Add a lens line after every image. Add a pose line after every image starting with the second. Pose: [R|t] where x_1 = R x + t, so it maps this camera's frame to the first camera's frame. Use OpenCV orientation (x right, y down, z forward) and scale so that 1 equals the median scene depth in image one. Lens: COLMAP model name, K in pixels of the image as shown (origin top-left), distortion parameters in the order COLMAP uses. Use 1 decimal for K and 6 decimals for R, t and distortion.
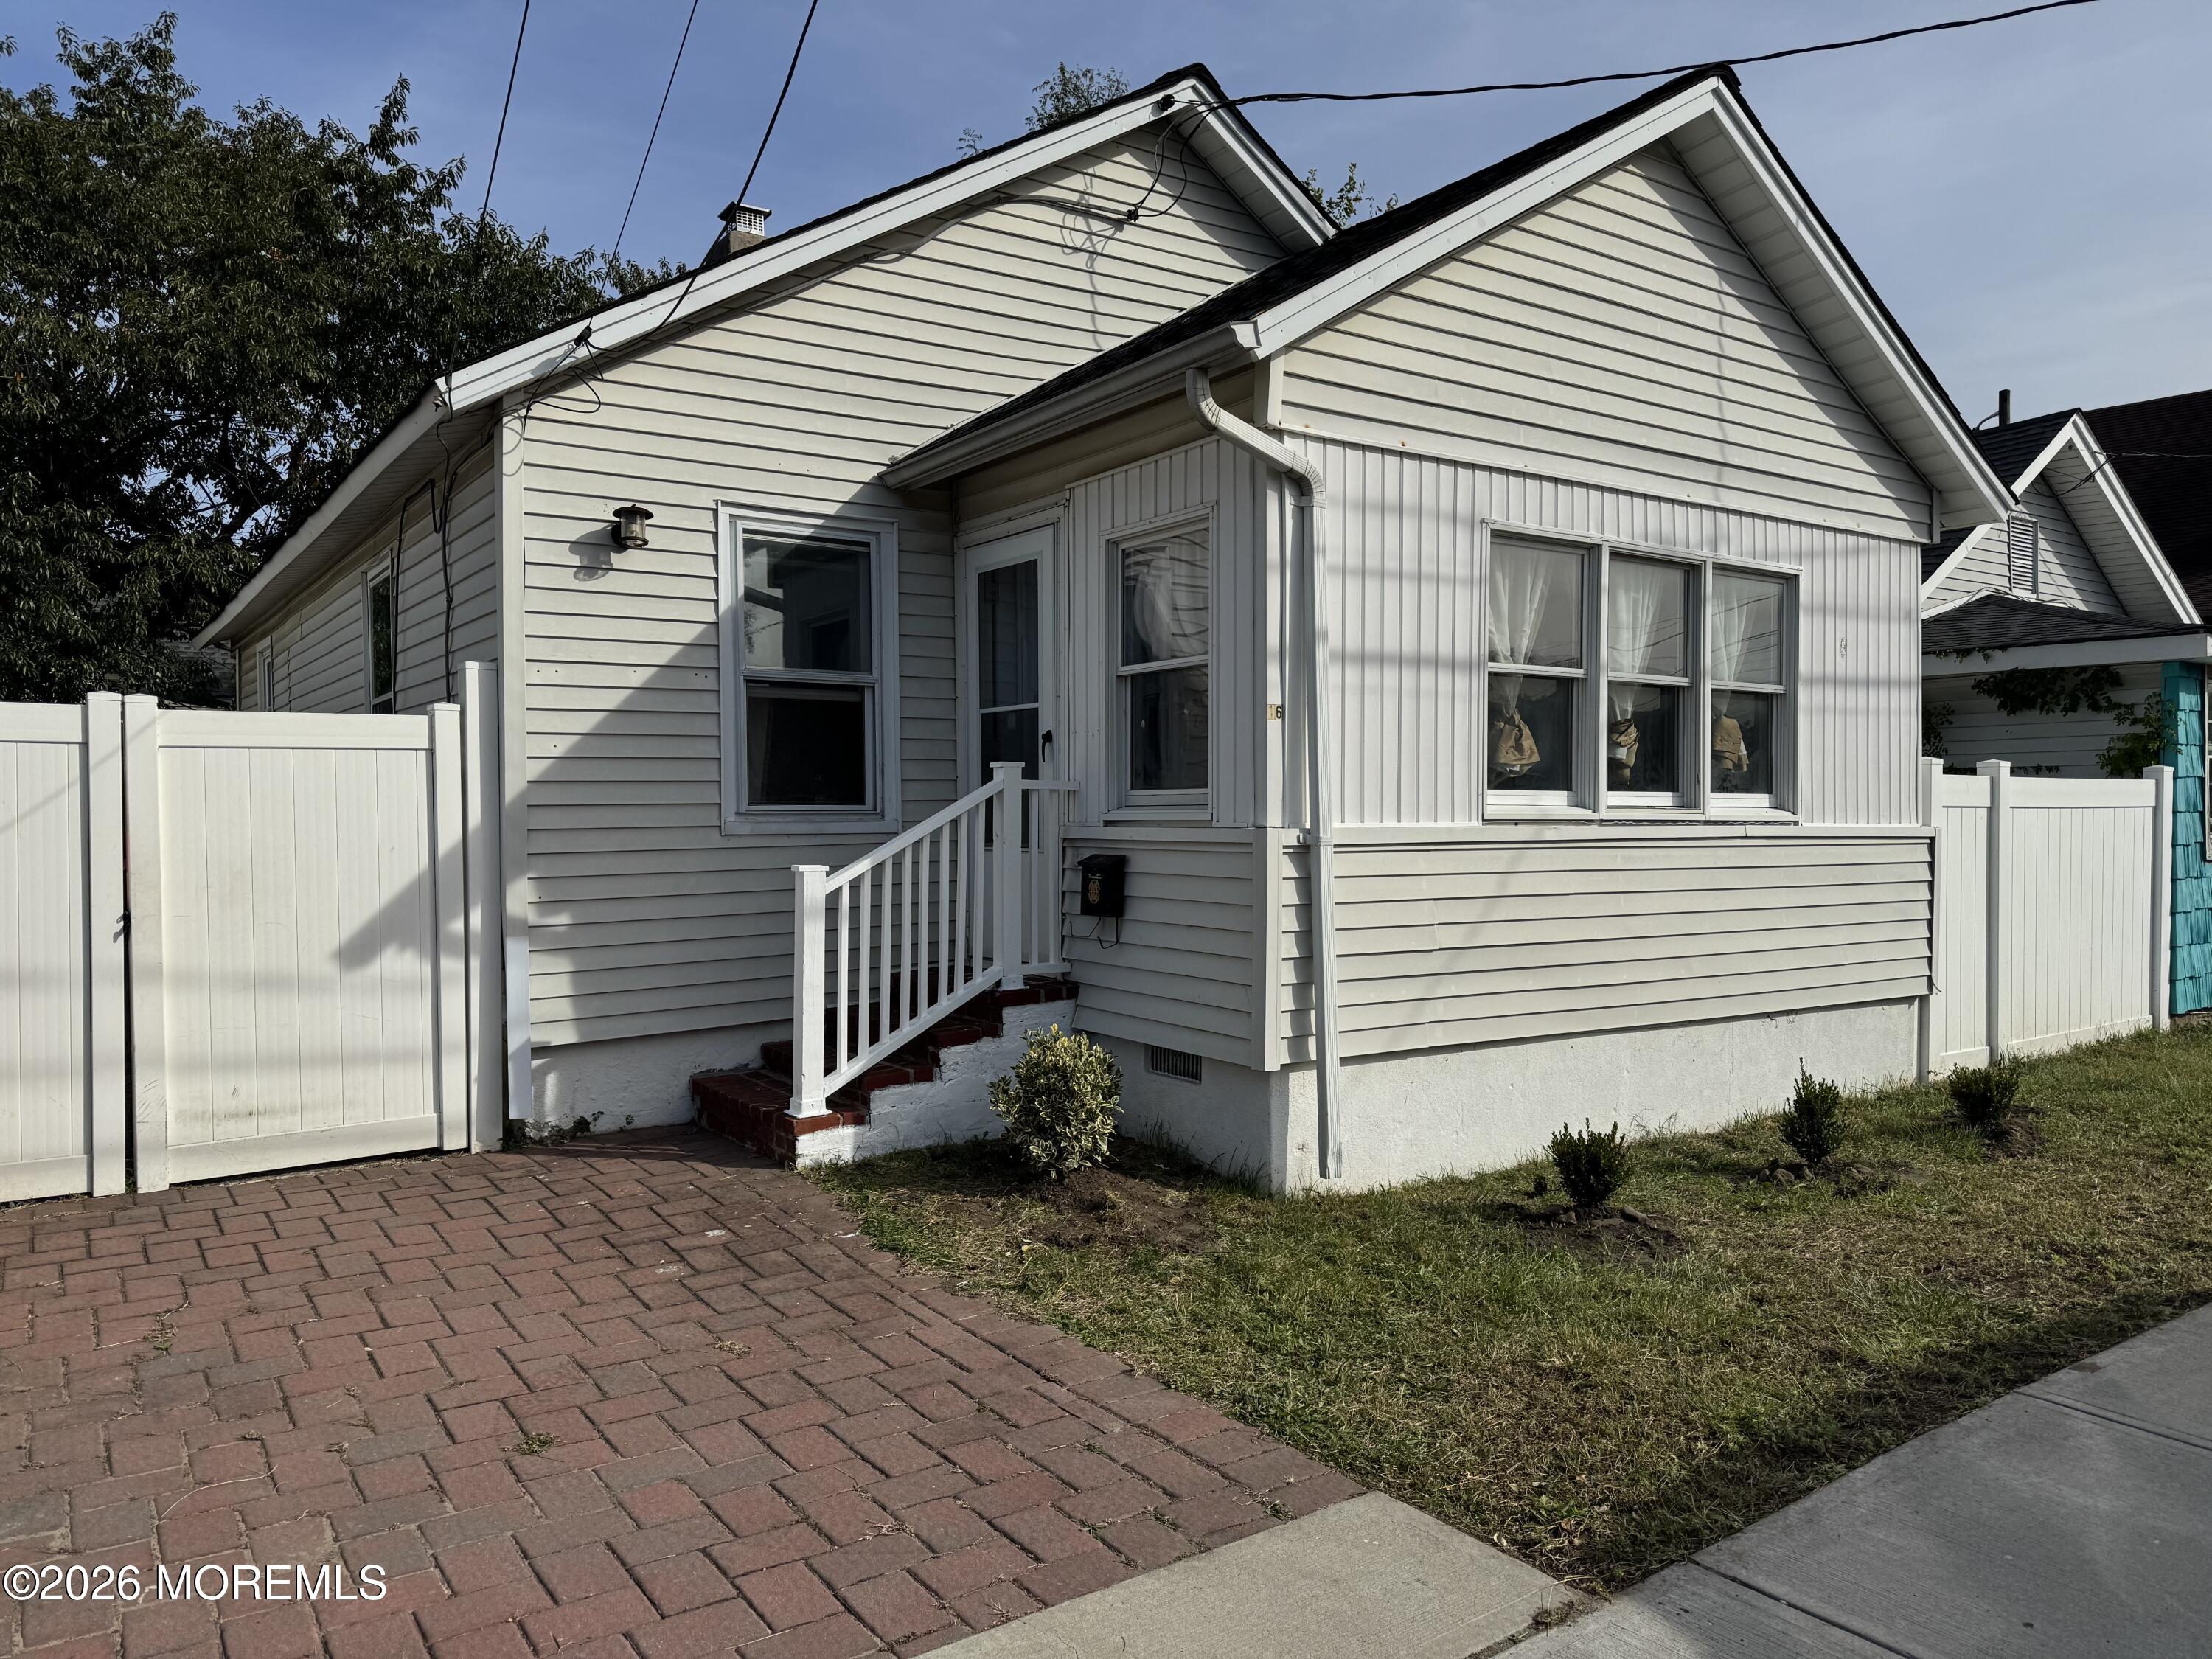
lens RADIAL K [[1600.0, 0, 1106.0], [0, 1600.0, 829.5], [0, 0, 1]] dist [0.071039, -0.108350]
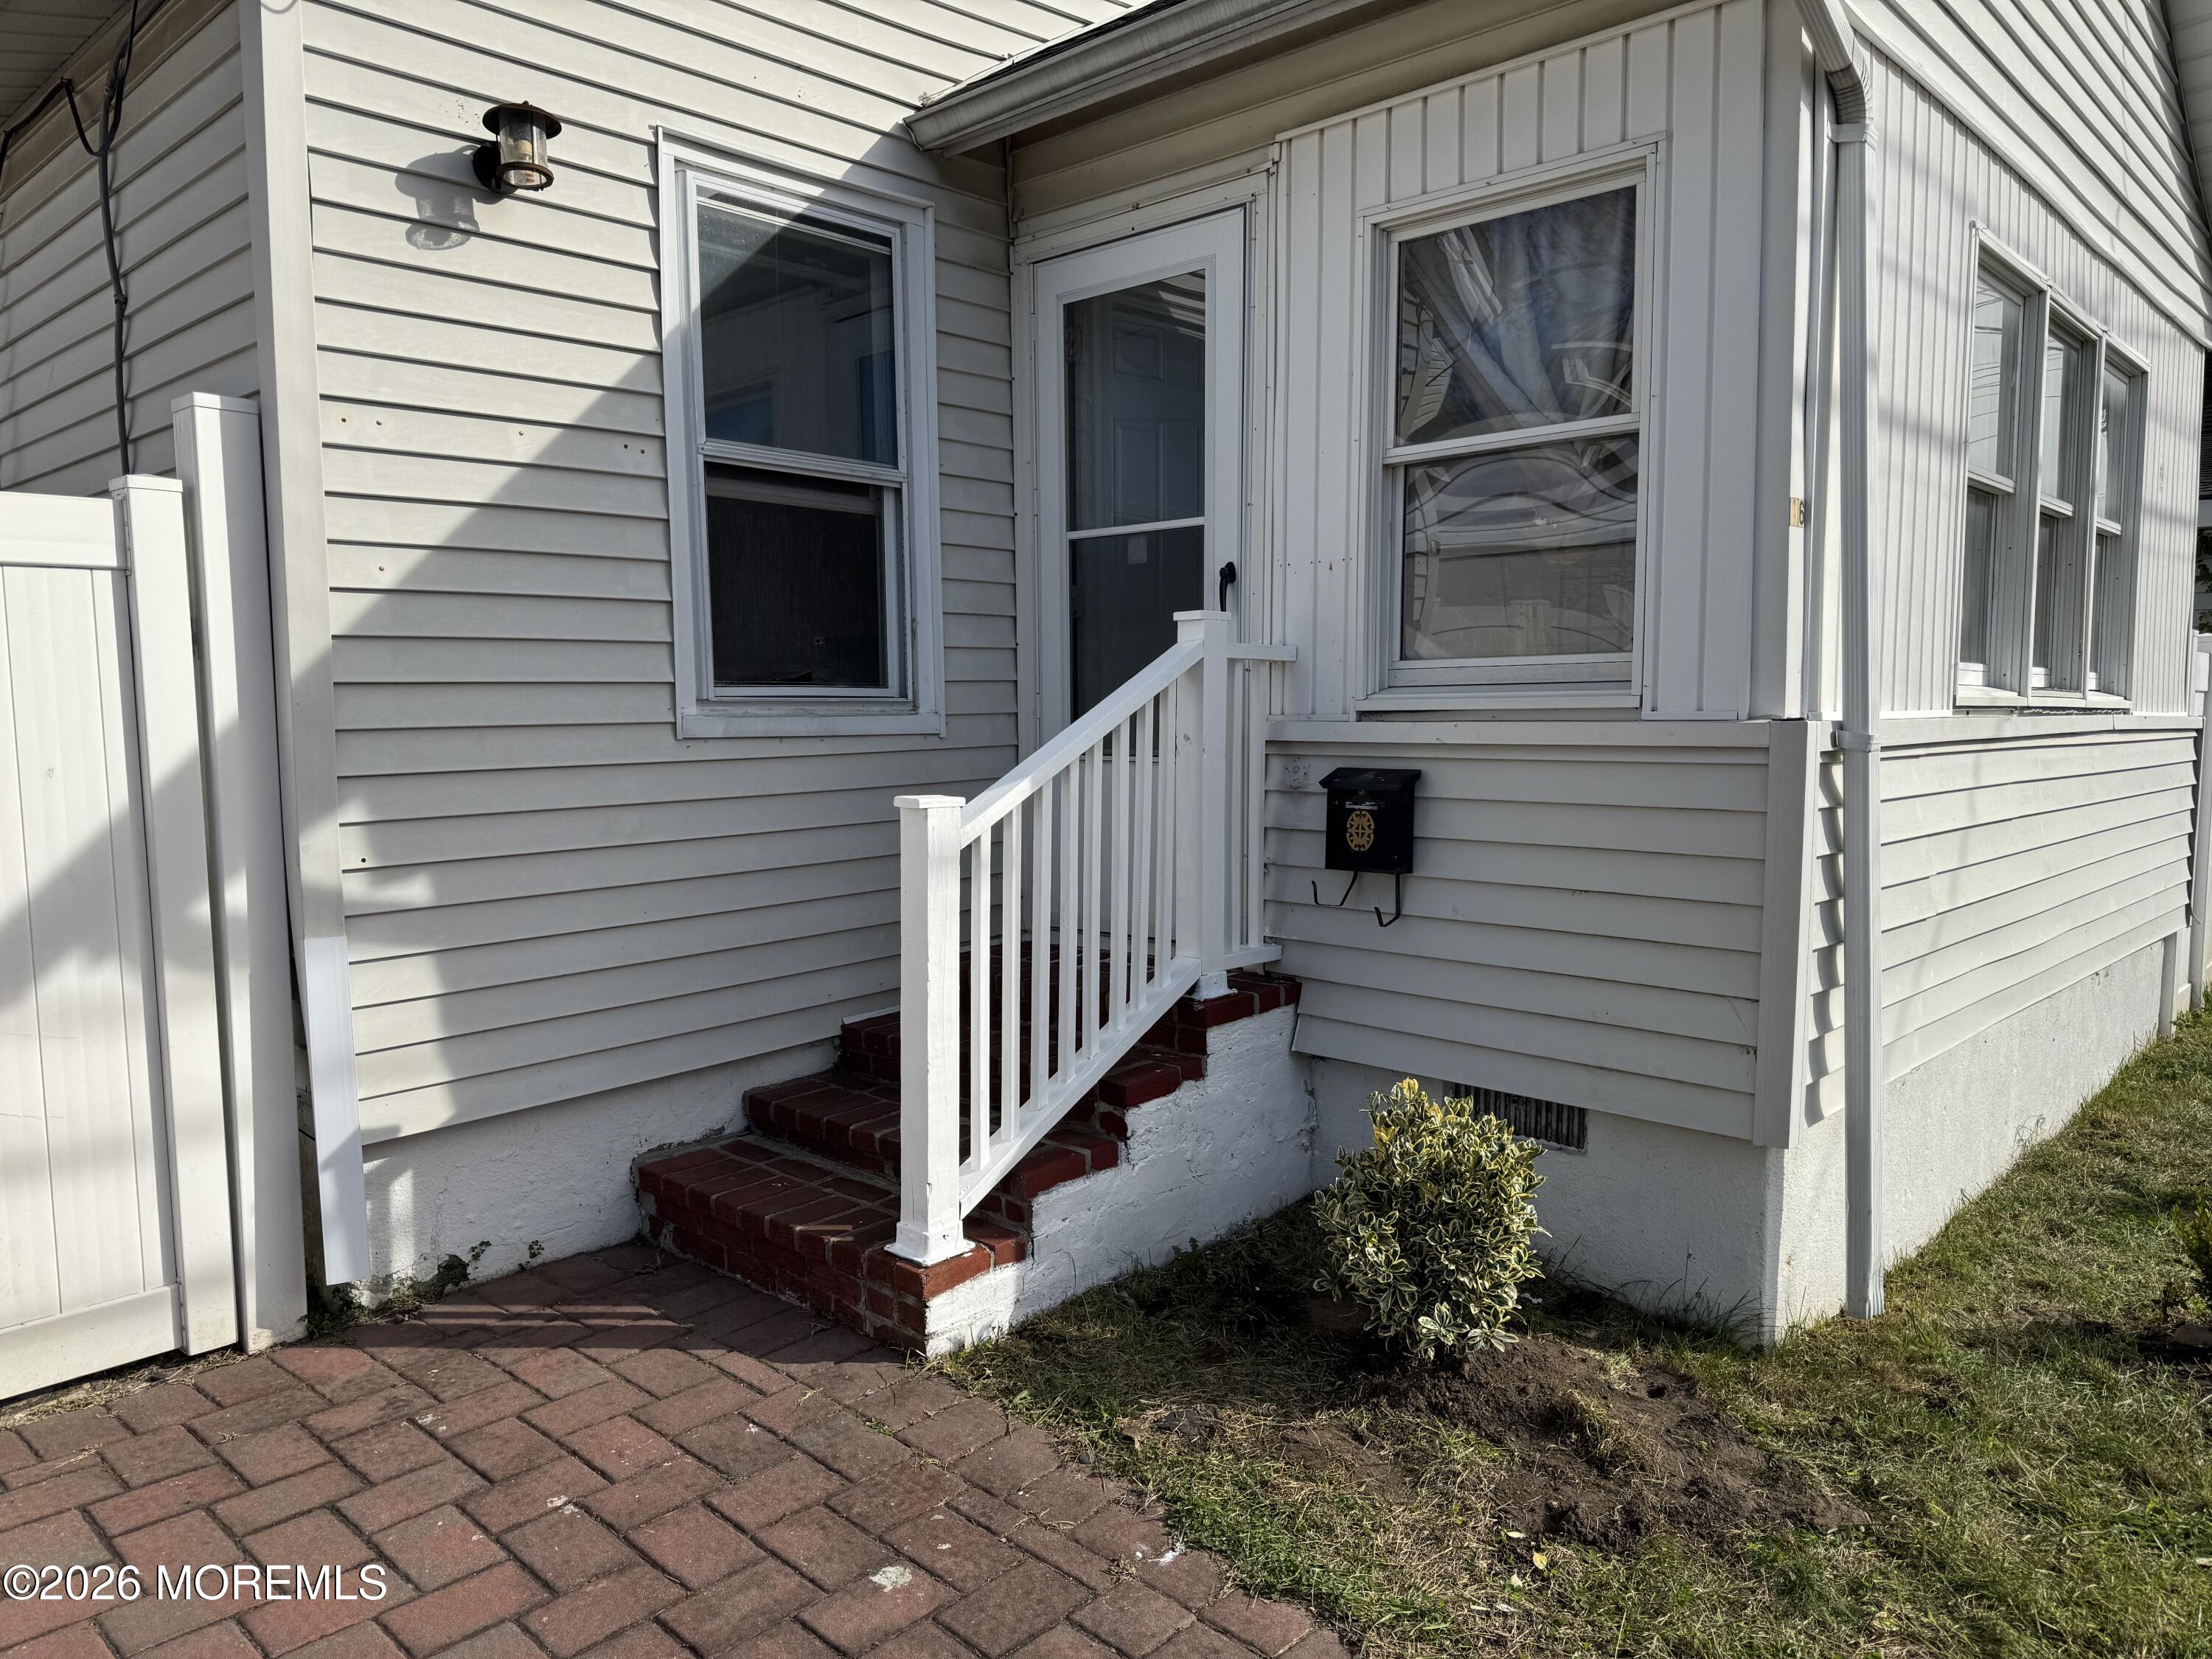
lens RADIAL K [[1548.0, 0, 1019.0], [0, 1548.0, 835.9], [0, 0, 1]] dist [0.075800, -0.088649]
pose [[0.978748, -0.018730, 0.204209, -0.243683], [0.004385, 0.997504, 0.070472, -0.000390], [-0.205020, -0.068079, 0.976387, 0.453661]]
